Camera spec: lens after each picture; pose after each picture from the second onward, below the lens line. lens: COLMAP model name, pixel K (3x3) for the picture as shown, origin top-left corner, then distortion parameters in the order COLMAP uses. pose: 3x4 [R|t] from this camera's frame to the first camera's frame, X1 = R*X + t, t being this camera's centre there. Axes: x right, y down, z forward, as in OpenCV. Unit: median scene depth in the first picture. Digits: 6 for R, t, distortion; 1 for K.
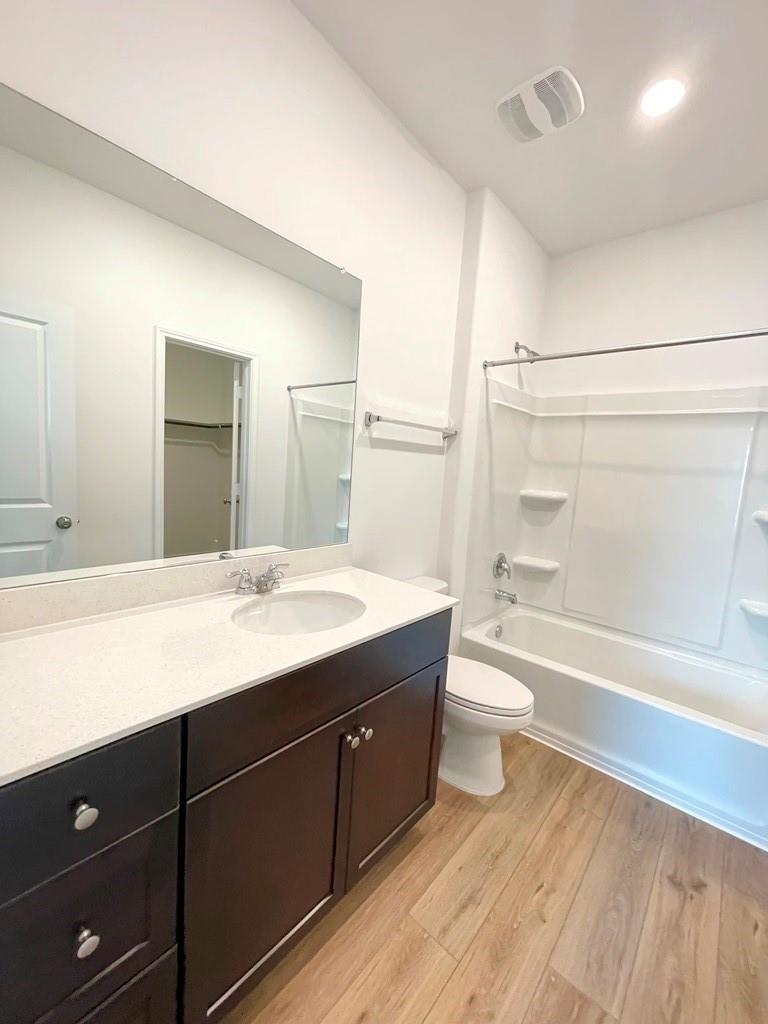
lens RADIAL K [[415.4, 0, 389.4], [0, 415.4, 509.2], [0, 0, 1]] dist [-0.006820, 0.000929]
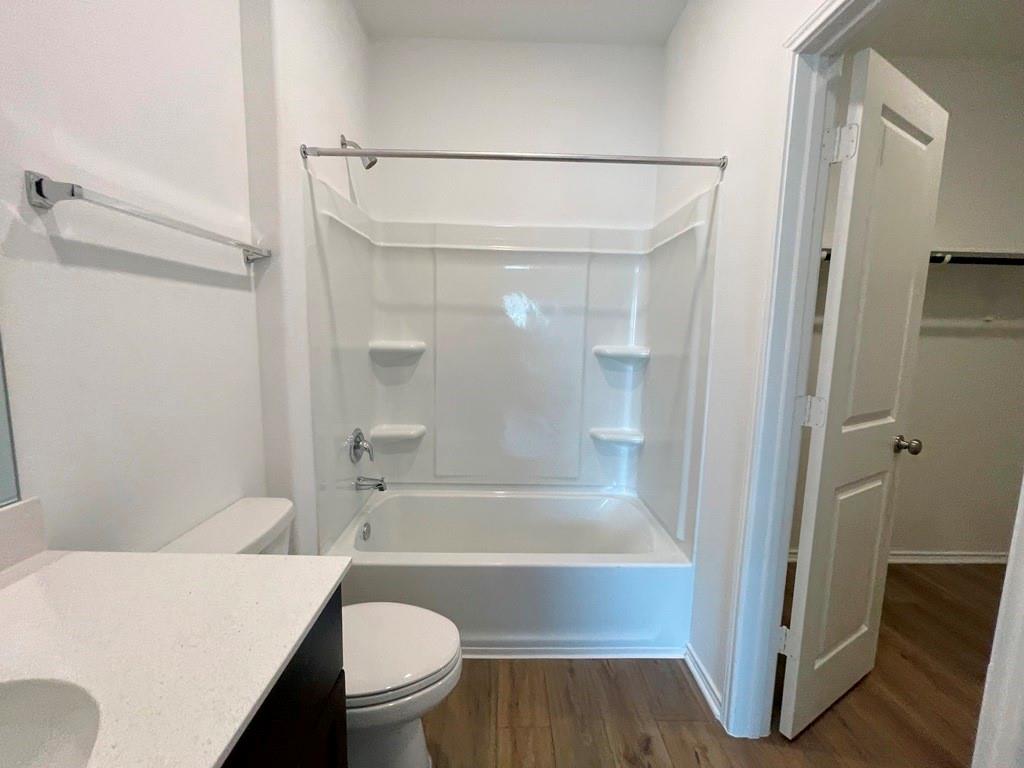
lens RADIAL K [[415.4, 0, 515.2], [0, 415.4, 380.9], [0, 0, 1]] dist [-0.006820, 0.000929]
pose [[0.744263, -0.129199, 0.655272, 0.006619], [0.099118, 0.991613, 0.082936, -0.013778], [-0.660491, 0.003223, 0.750827, 0.291250]]
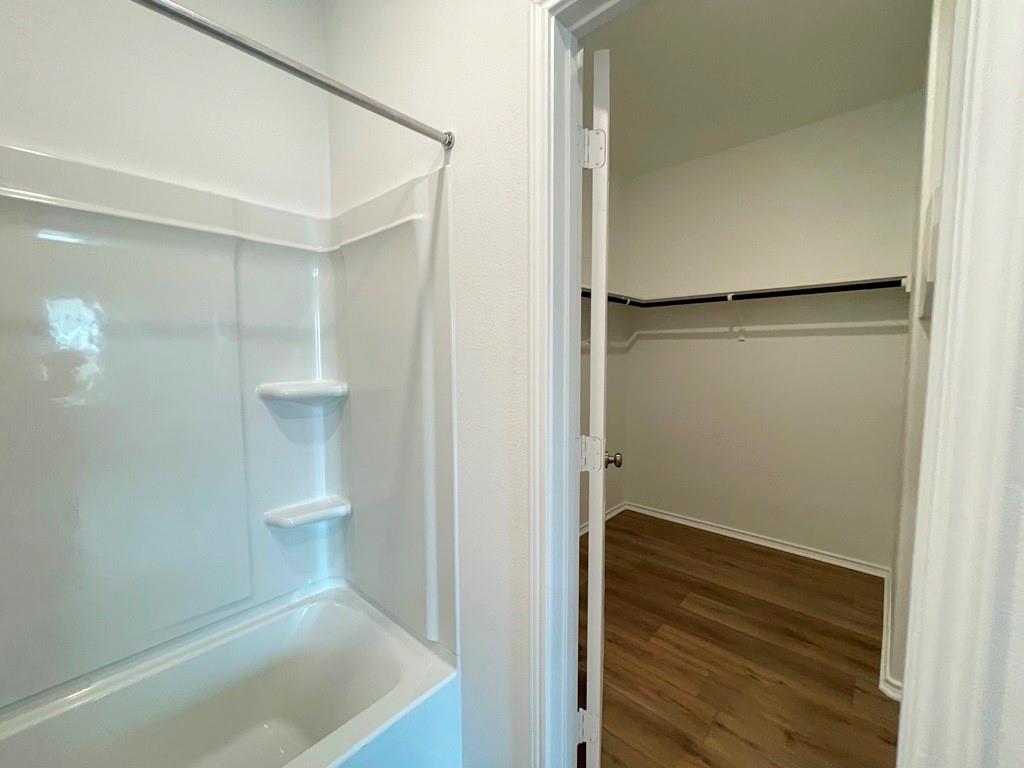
lens RADIAL K [[415.4, 0, 509.5], [0, 415.4, 385.6], [0, 0, 1]] dist [-0.006820, 0.000929]
pose [[0.029335, -0.146344, 0.988799, 0.189141], [0.108833, 0.983811, 0.142377, -0.041329], [-0.993627, 0.103437, 0.044787, 0.497159]]
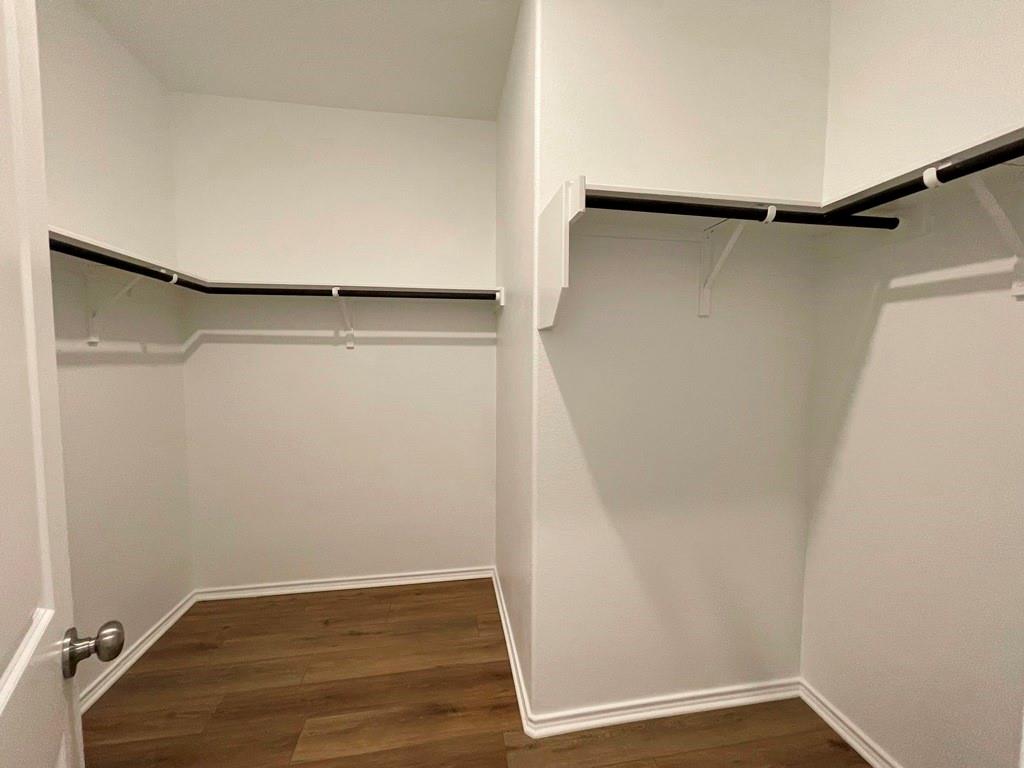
lens RADIAL K [[415.4, 0, 509.9], [0, 415.4, 382.4], [0, 0, 1]] dist [-0.006820, 0.000929]
pose [[-0.763432, -0.106989, 0.636966, 0.501093], [0.010057, 0.984097, 0.177350, -0.015264], [-0.645810, 0.141801, -0.750214, 0.371475]]
